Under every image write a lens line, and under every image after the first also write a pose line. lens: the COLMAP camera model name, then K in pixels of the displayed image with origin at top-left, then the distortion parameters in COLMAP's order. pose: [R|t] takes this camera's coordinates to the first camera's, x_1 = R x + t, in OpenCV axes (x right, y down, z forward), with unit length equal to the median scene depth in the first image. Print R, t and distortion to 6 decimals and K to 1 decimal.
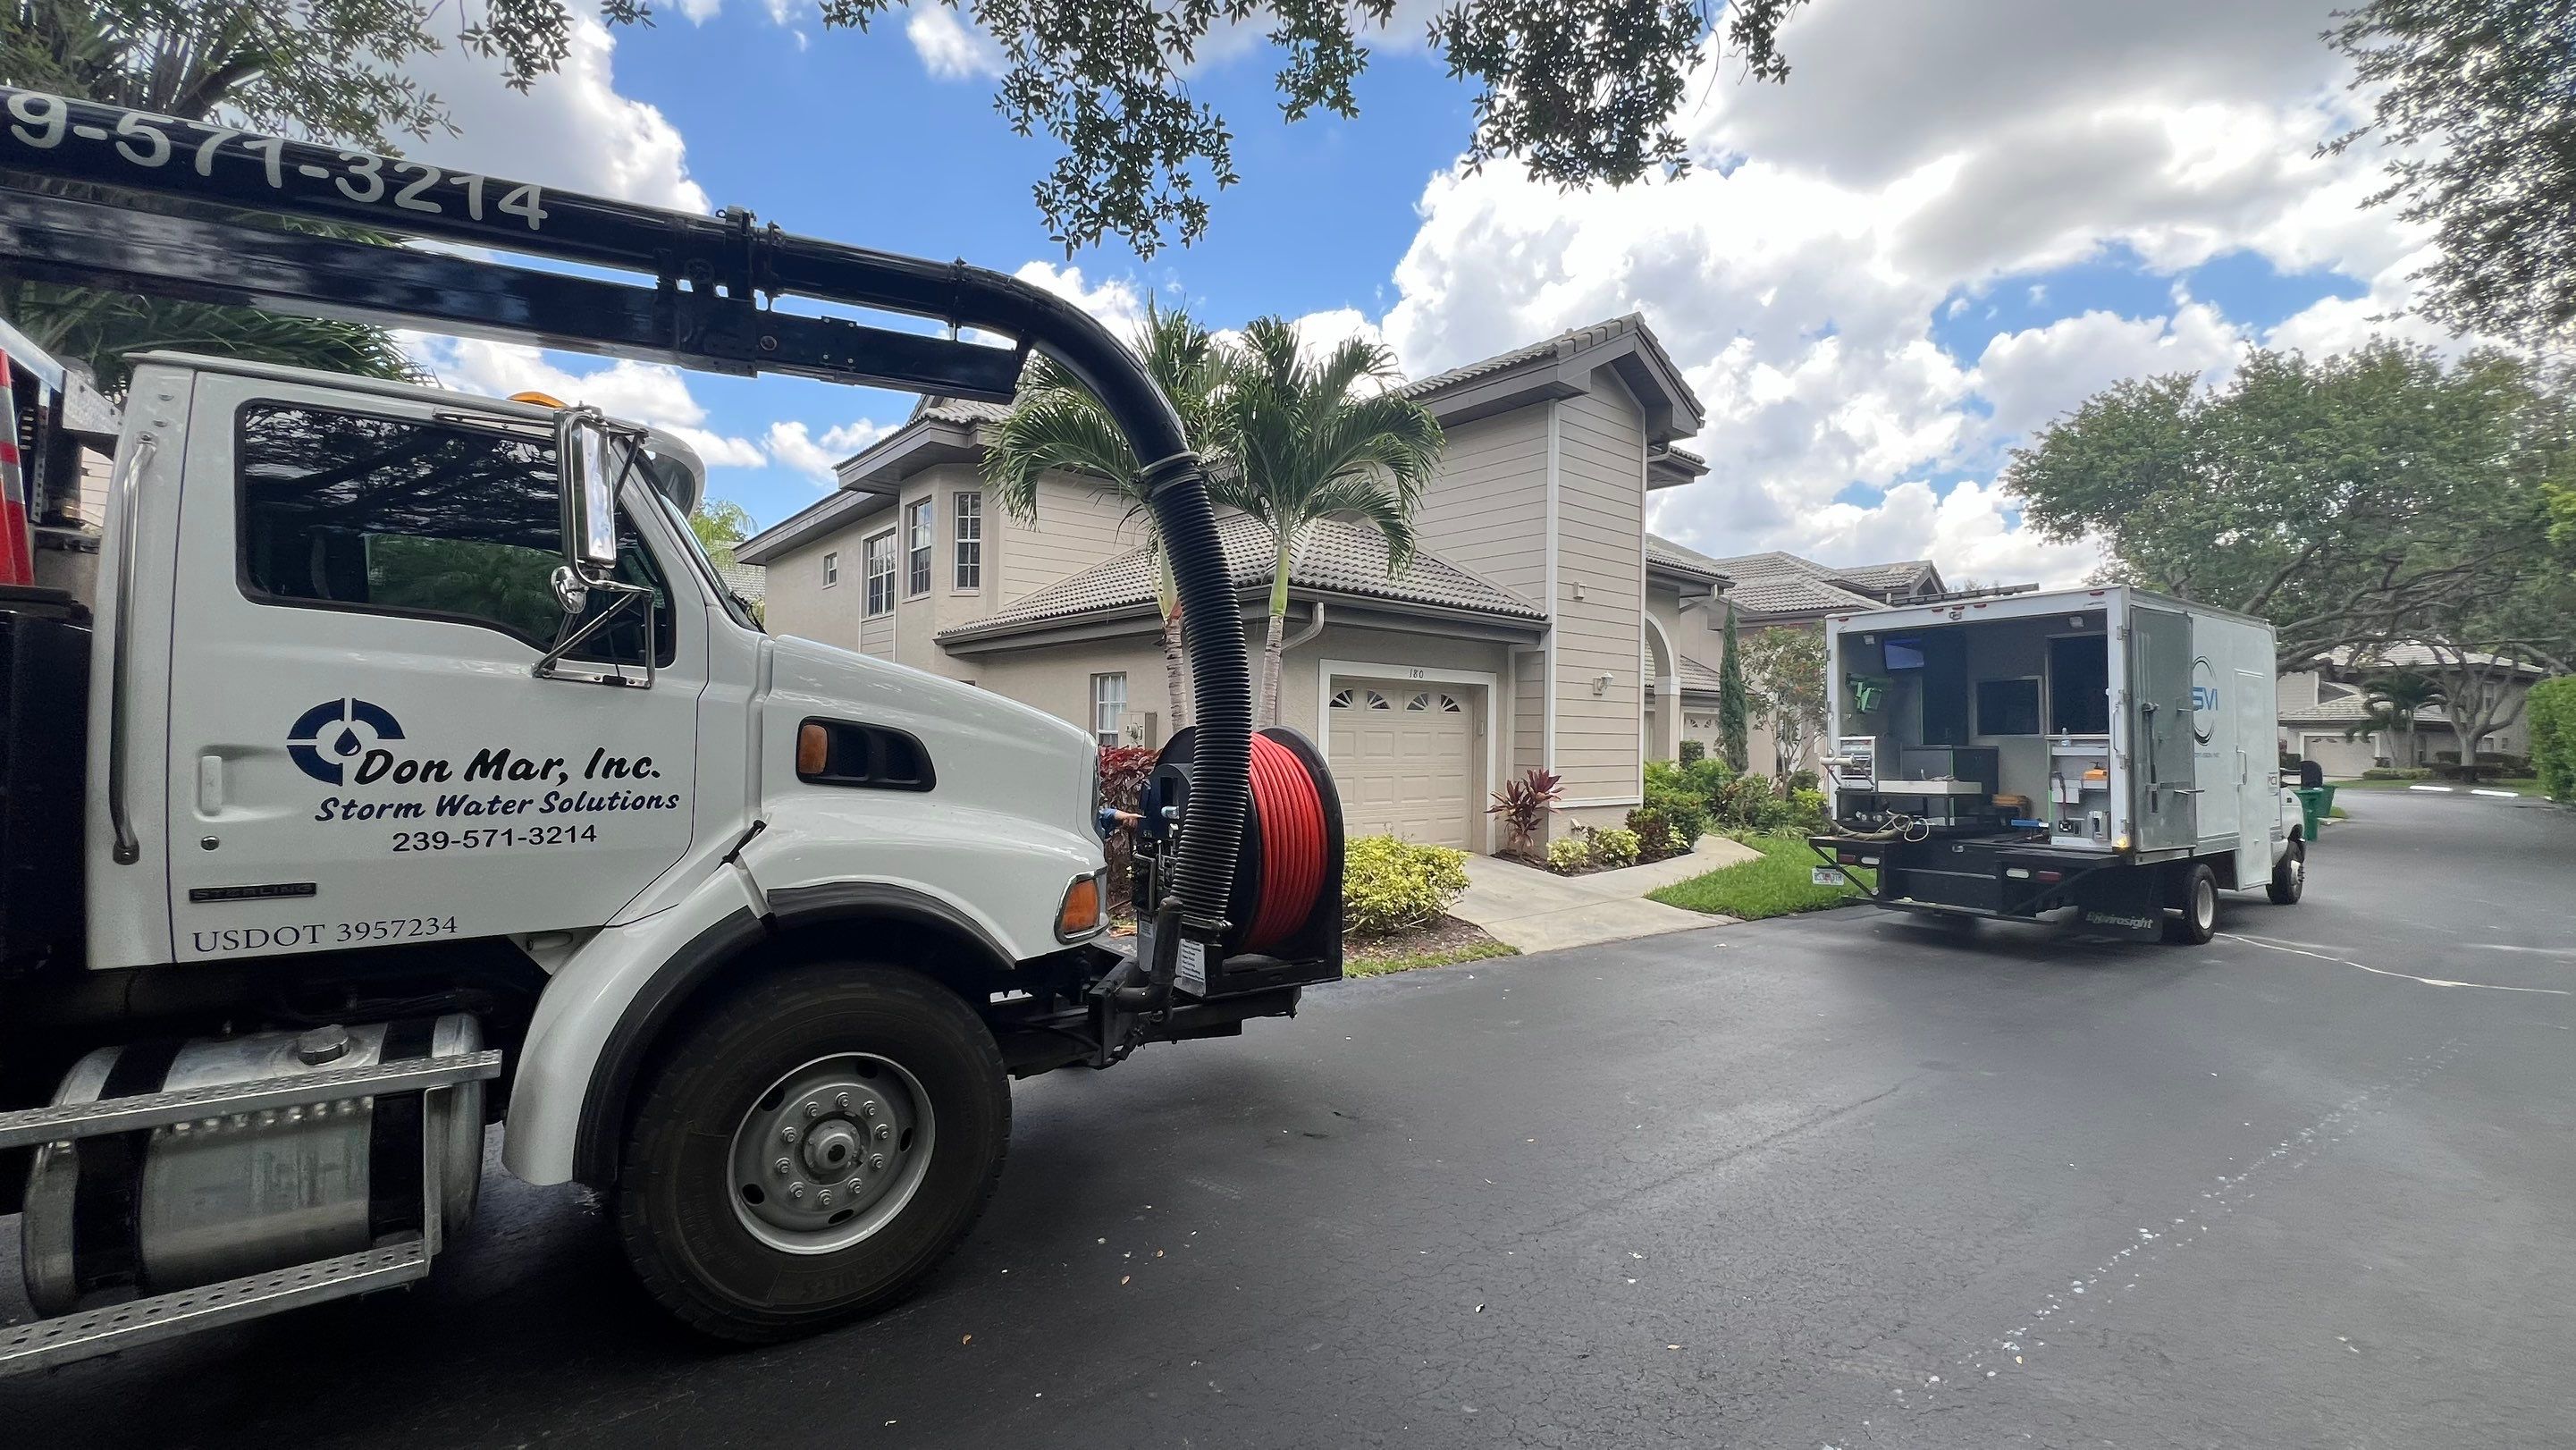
lens RADIAL K [[1032.1, 0, 1278.8], [0, 1032.1, 723.8], [0, 0, 1]] dist [-0.002012, 0.000709]
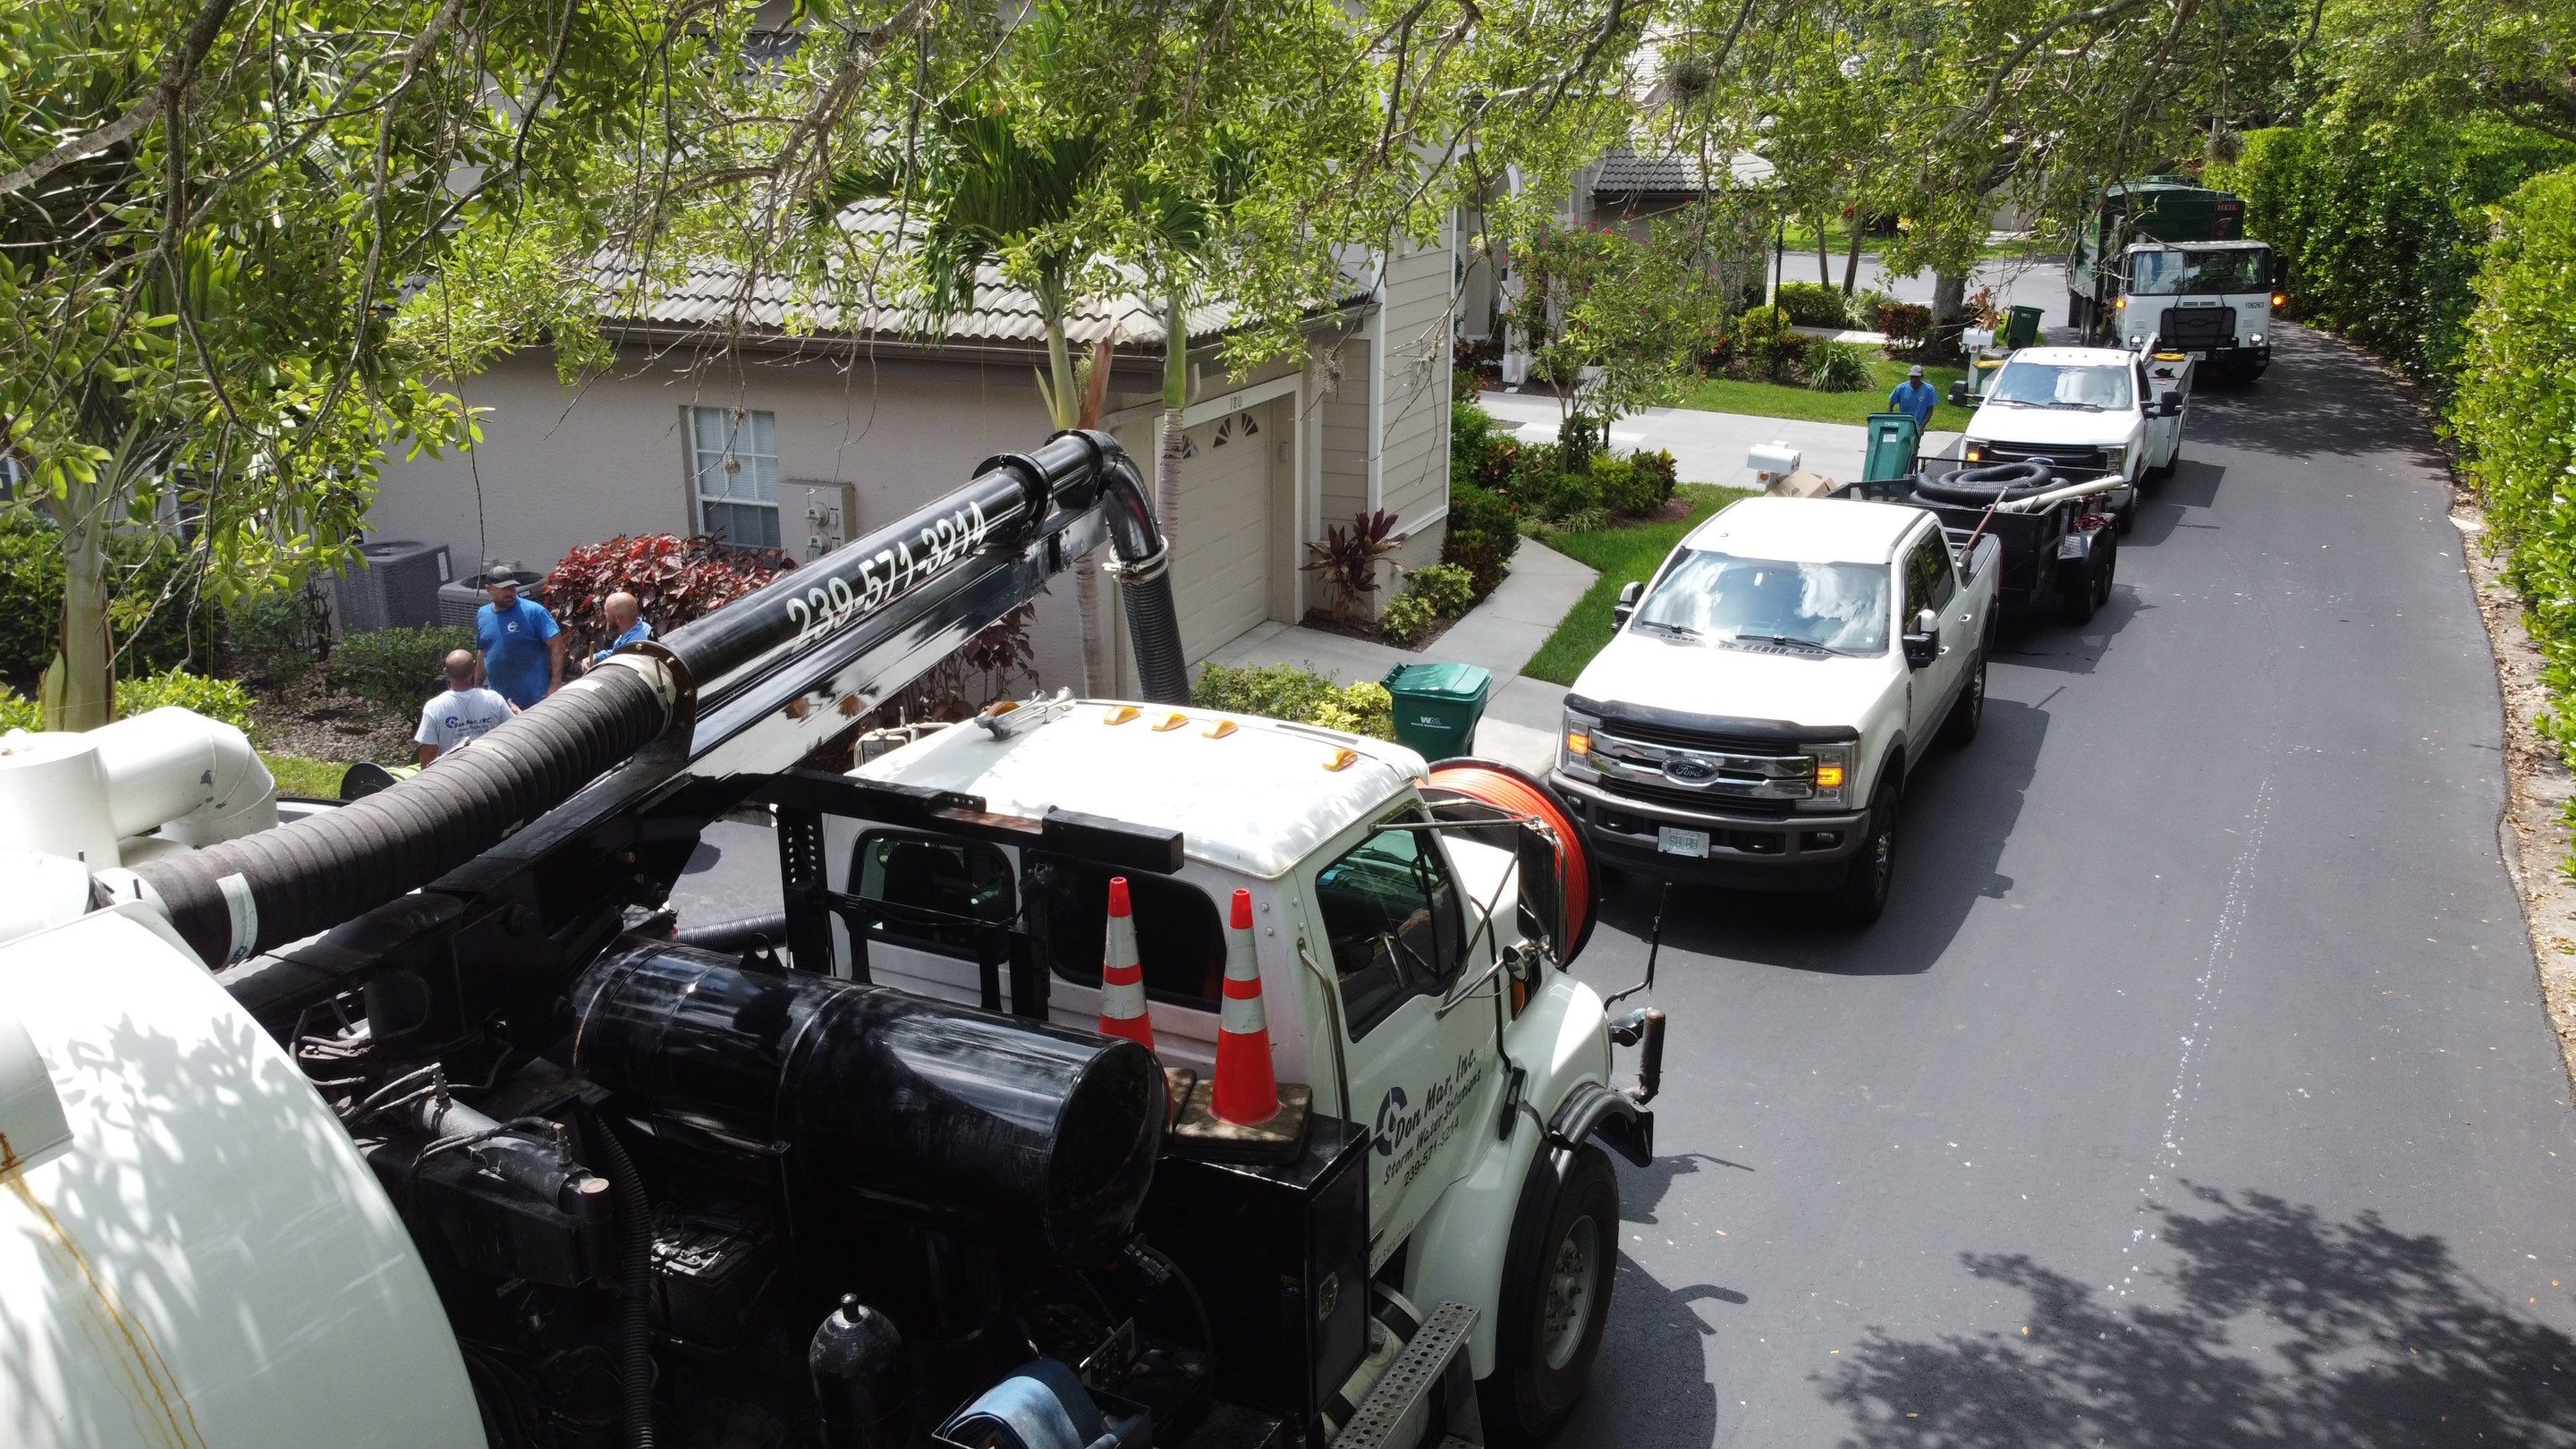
lens RADIAL K [[1996.2, 0, 1278.3], [0, 1996.2, 728.2], [0, 0, 1]] dist [-0.017985, 0.012486]
pose [[0.880348, -0.158555, 0.447044, -0.625875], [0.004726, 0.945362, 0.325989, -0.375209], [-0.474306, -0.284871, 0.832996, -0.246577]]
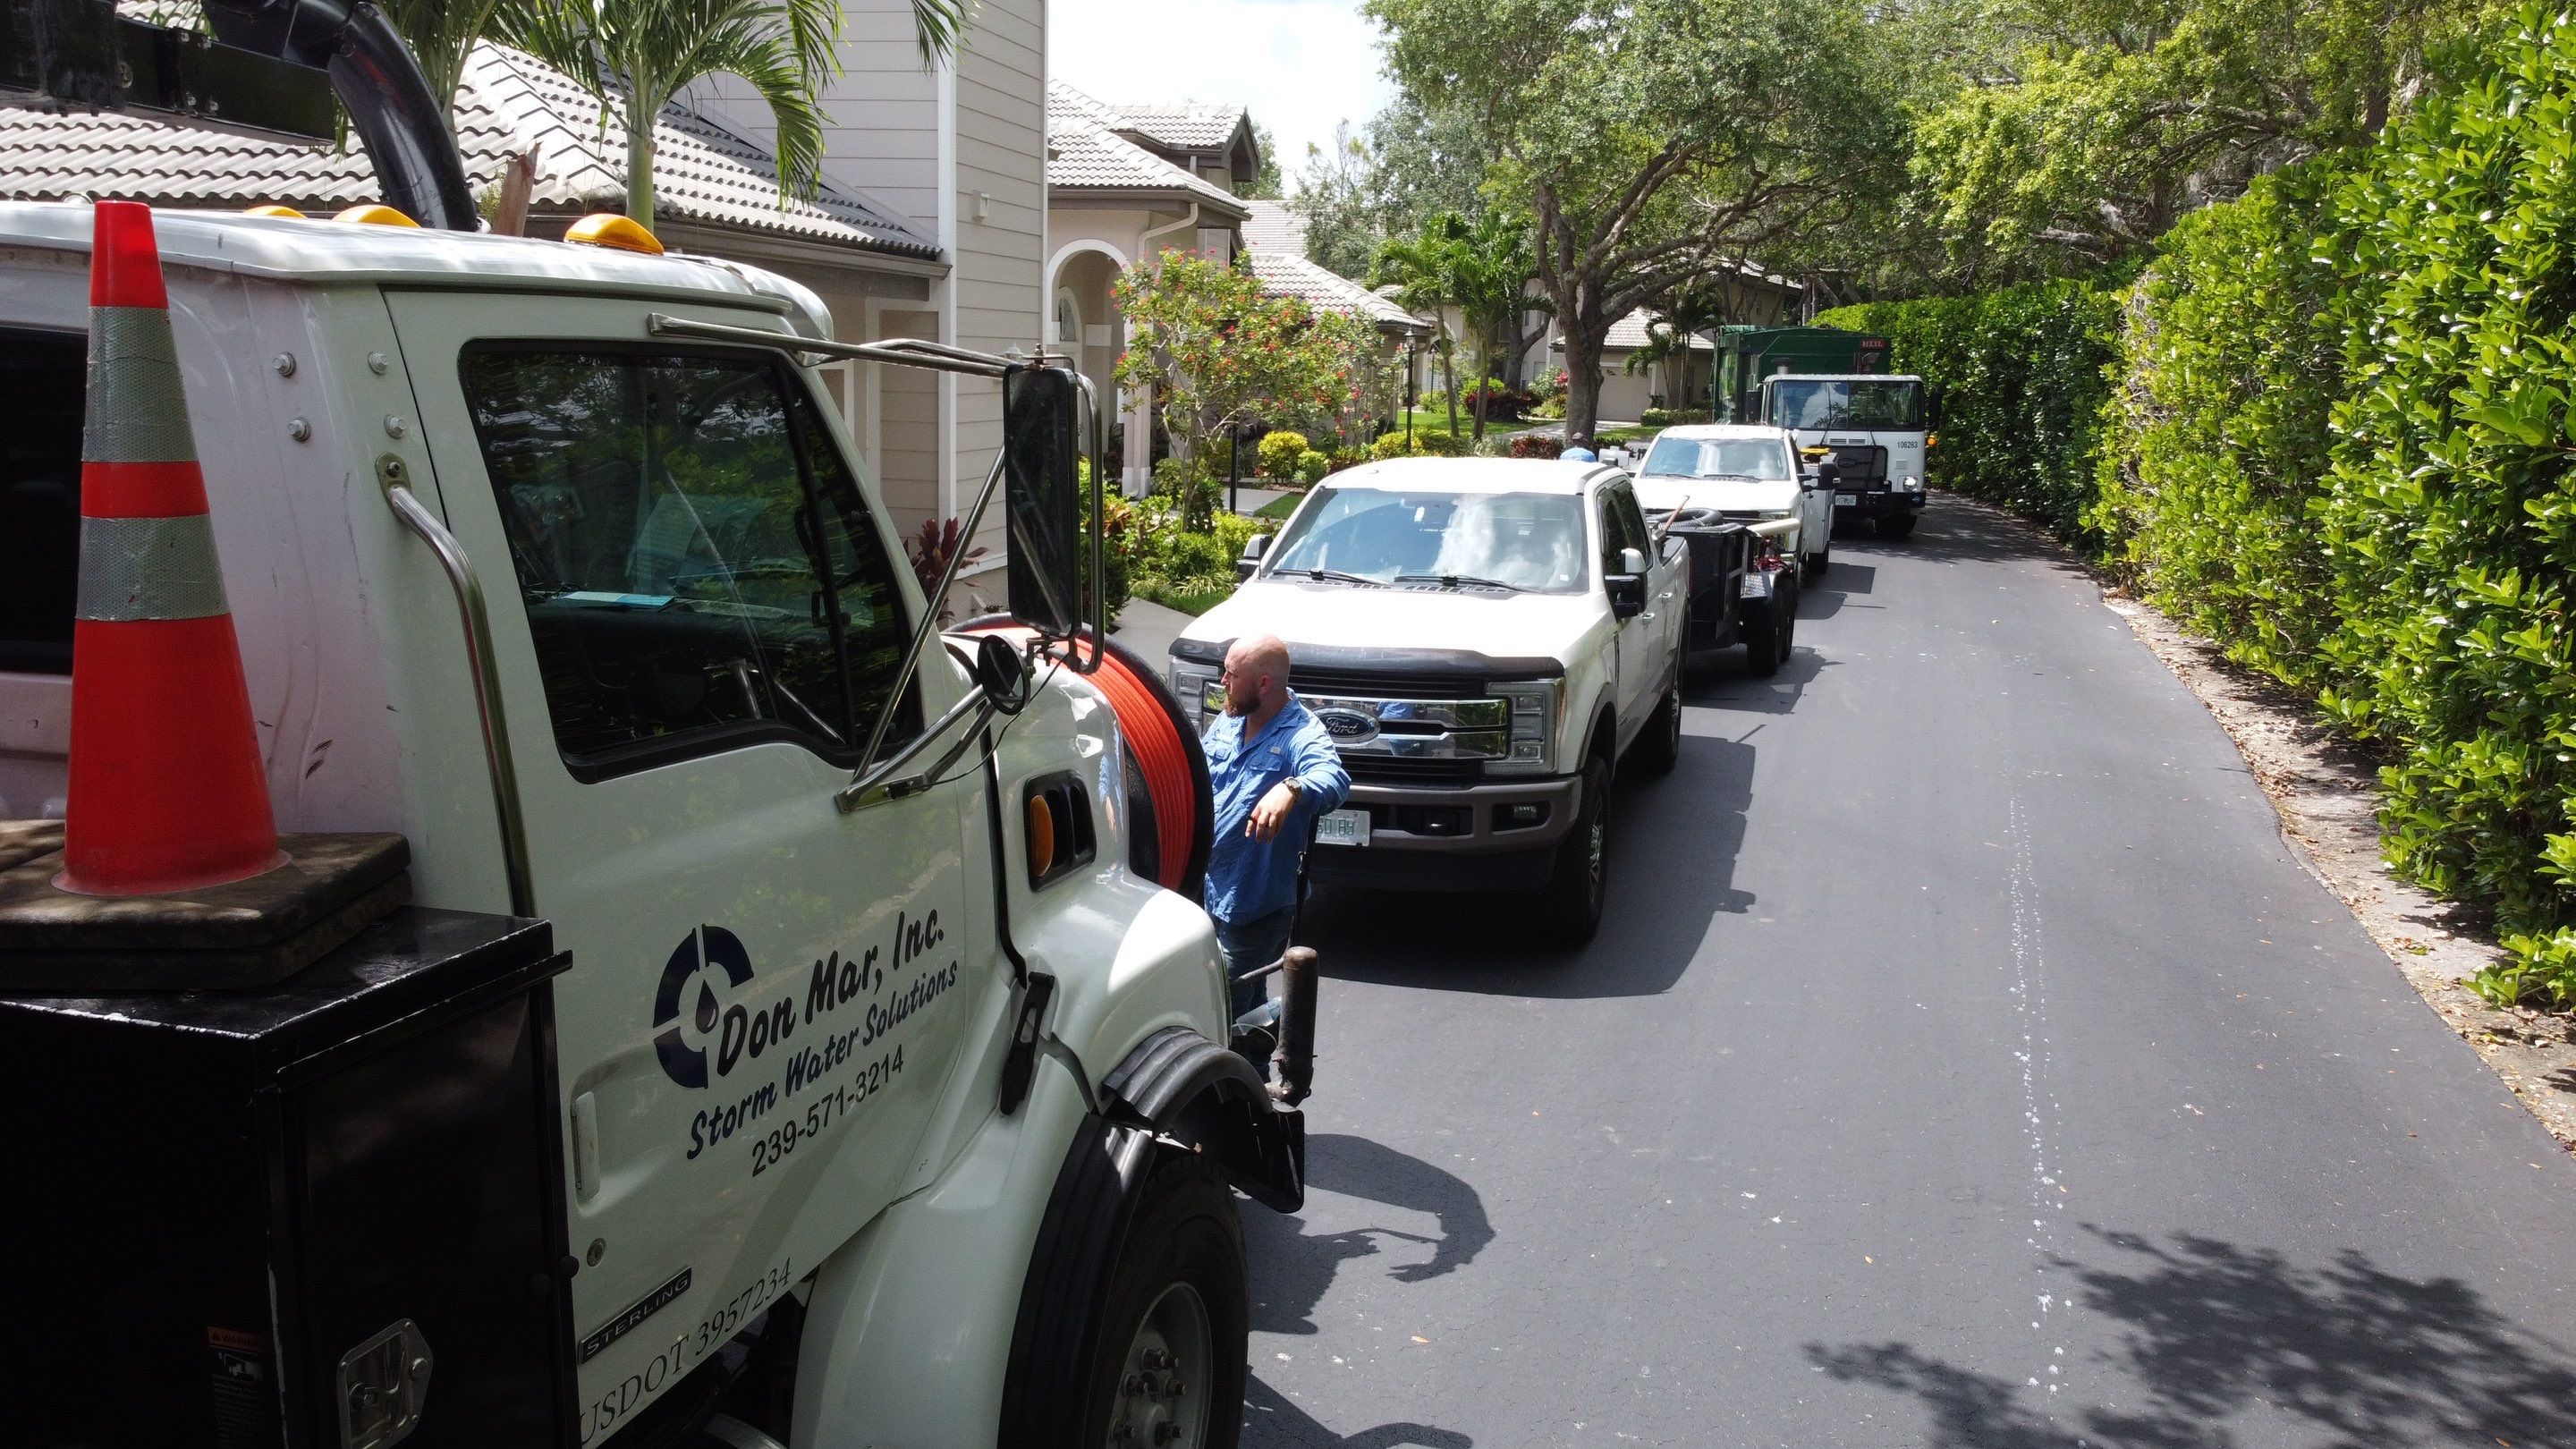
lens RADIAL K [[1962.2, 0, 1288.0], [0, 1962.2, 724.5], [0, 0, 1]] dist [-0.001834, -0.009168]
pose [[0.780132, -0.108918, 0.616061, -0.395392], [-0.026504, 0.978090, 0.206486, -0.105654], [-0.625054, -0.177414, 0.760153, 0.022071]]
